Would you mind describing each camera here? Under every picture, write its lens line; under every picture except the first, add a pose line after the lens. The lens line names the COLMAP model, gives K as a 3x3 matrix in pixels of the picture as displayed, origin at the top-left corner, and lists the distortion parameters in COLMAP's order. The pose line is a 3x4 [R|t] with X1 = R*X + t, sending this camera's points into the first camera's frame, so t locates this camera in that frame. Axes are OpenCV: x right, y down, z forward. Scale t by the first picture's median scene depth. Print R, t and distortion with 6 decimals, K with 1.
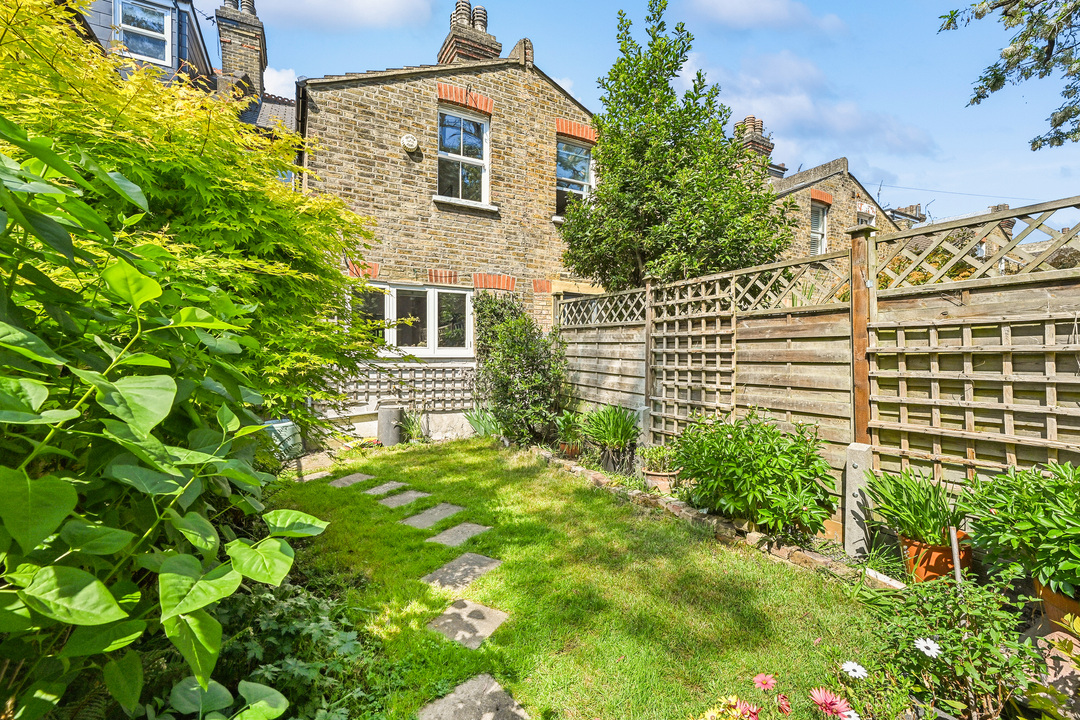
lens RADIAL K [[453.2, 0, 535.5], [0, 453.2, 354.0], [0, 0, 1]] dist [-0.000814, -0.000067]
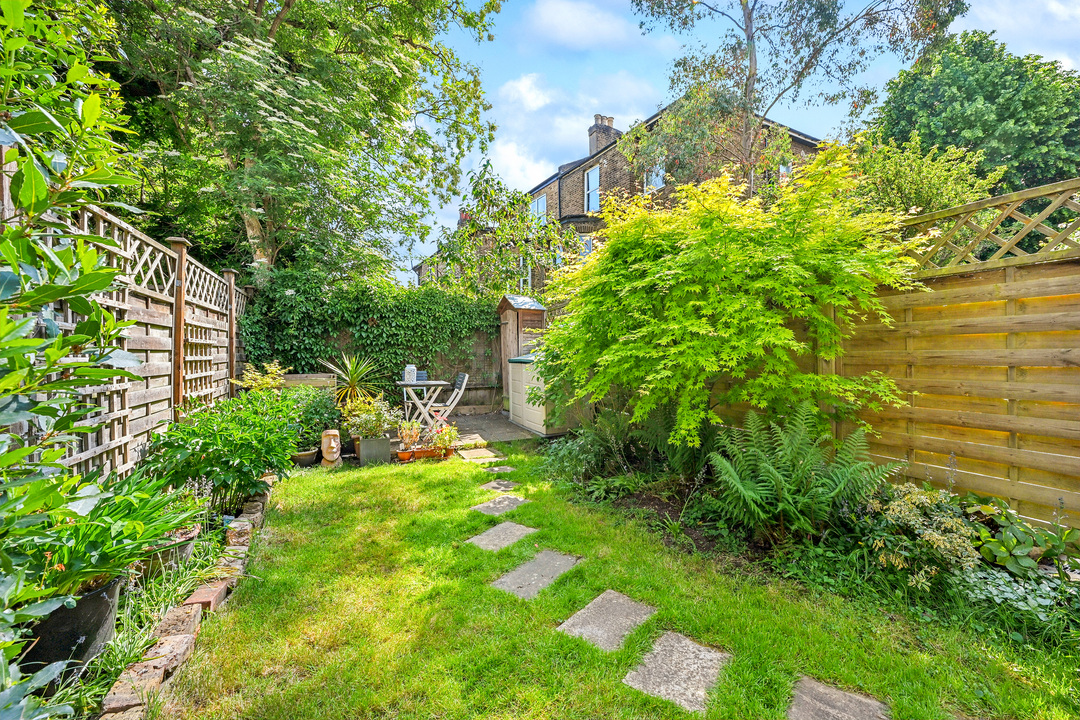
lens RADIAL K [[449.8, 0, 540.0], [0, 449.8, 360.0], [0, 0, 1]] dist [-0.001554, -0.000160]
pose [[-0.993646, 0.000066, 0.112550, -0.298992], [0.001178, 0.999951, 0.009810, 0.026931], [-0.112544, 0.009881, -0.993598, 1.628931]]
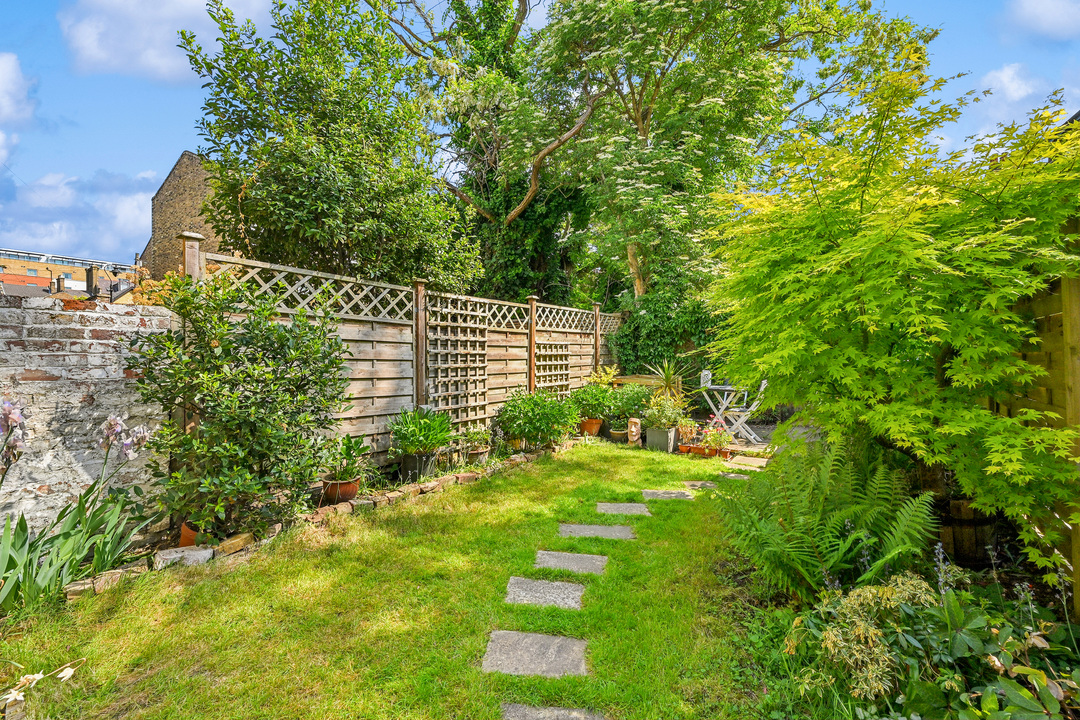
lens RADIAL K [[453.2, 0, 535.5], [0, 453.2, 354.0], [0, 0, 1]] dist [-0.000814, -0.000067]
pose [[-0.391422, 0.003919, 0.920203, -0.994473], [0.000600, 0.999992, -0.004004, 0.003234], [-0.920211, -0.001015, -0.391421, 1.425851]]
